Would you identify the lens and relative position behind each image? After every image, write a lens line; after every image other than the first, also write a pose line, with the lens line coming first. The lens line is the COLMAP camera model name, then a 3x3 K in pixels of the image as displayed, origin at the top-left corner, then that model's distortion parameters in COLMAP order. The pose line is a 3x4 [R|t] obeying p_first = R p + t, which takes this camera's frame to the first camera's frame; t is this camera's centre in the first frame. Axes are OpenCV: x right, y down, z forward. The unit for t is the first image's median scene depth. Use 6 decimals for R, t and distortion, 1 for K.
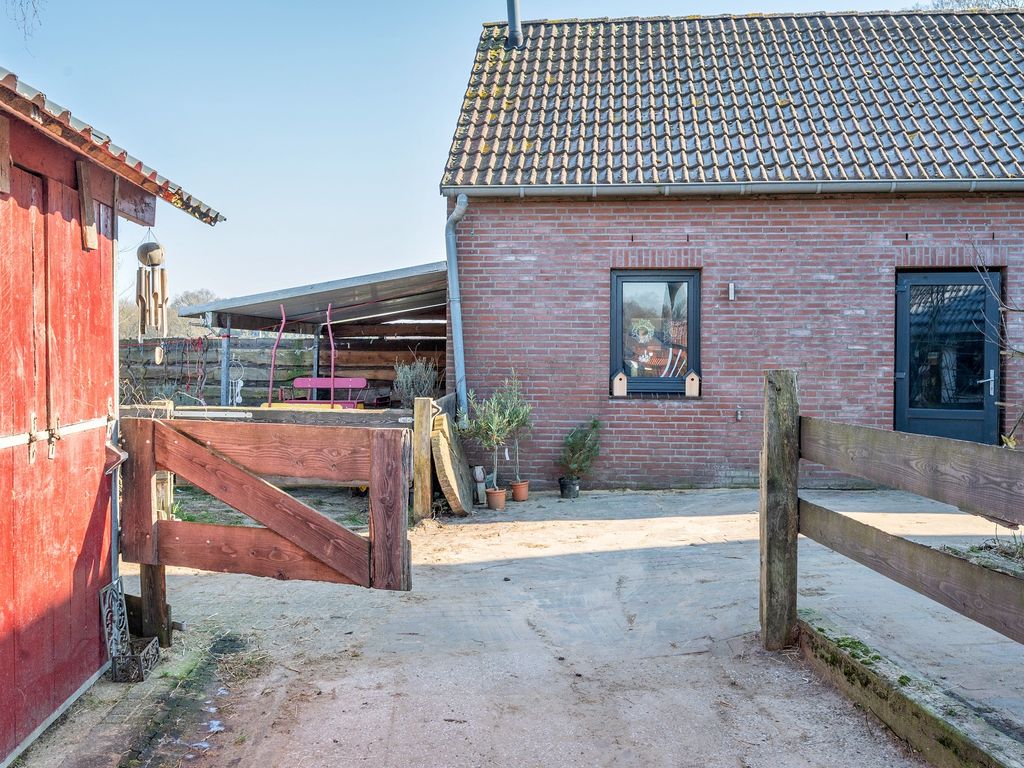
lens RADIAL K [[908.9, 0, 511.0], [0, 908.9, 373.1], [0, 0, 1]] dist [-0.001045, 0.001003]
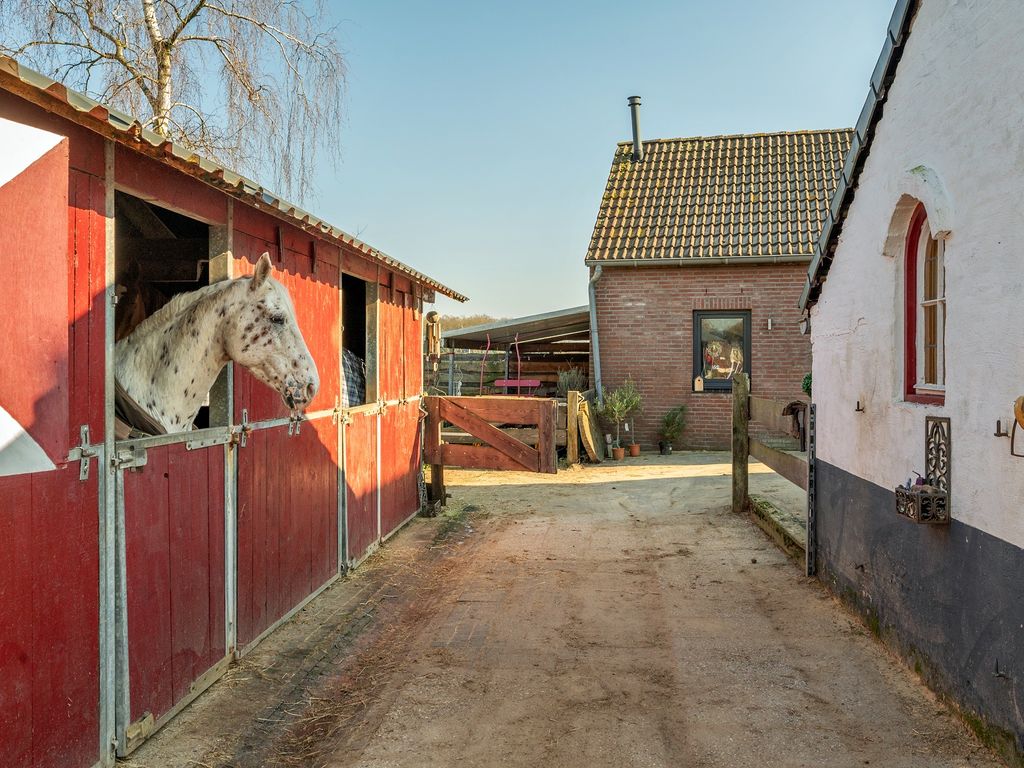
lens RADIAL K [[753.7, 0, 512.0], [0, 753.7, 384.0], [0, 0, 1]] dist [0.000519, 0.000059]
pose [[0.980257, 0.001861, -0.197718, 0.059974], [-0.000404, 0.999972, 0.007410, 0.003504], [0.197726, -0.007184, 0.980231, -0.337754]]
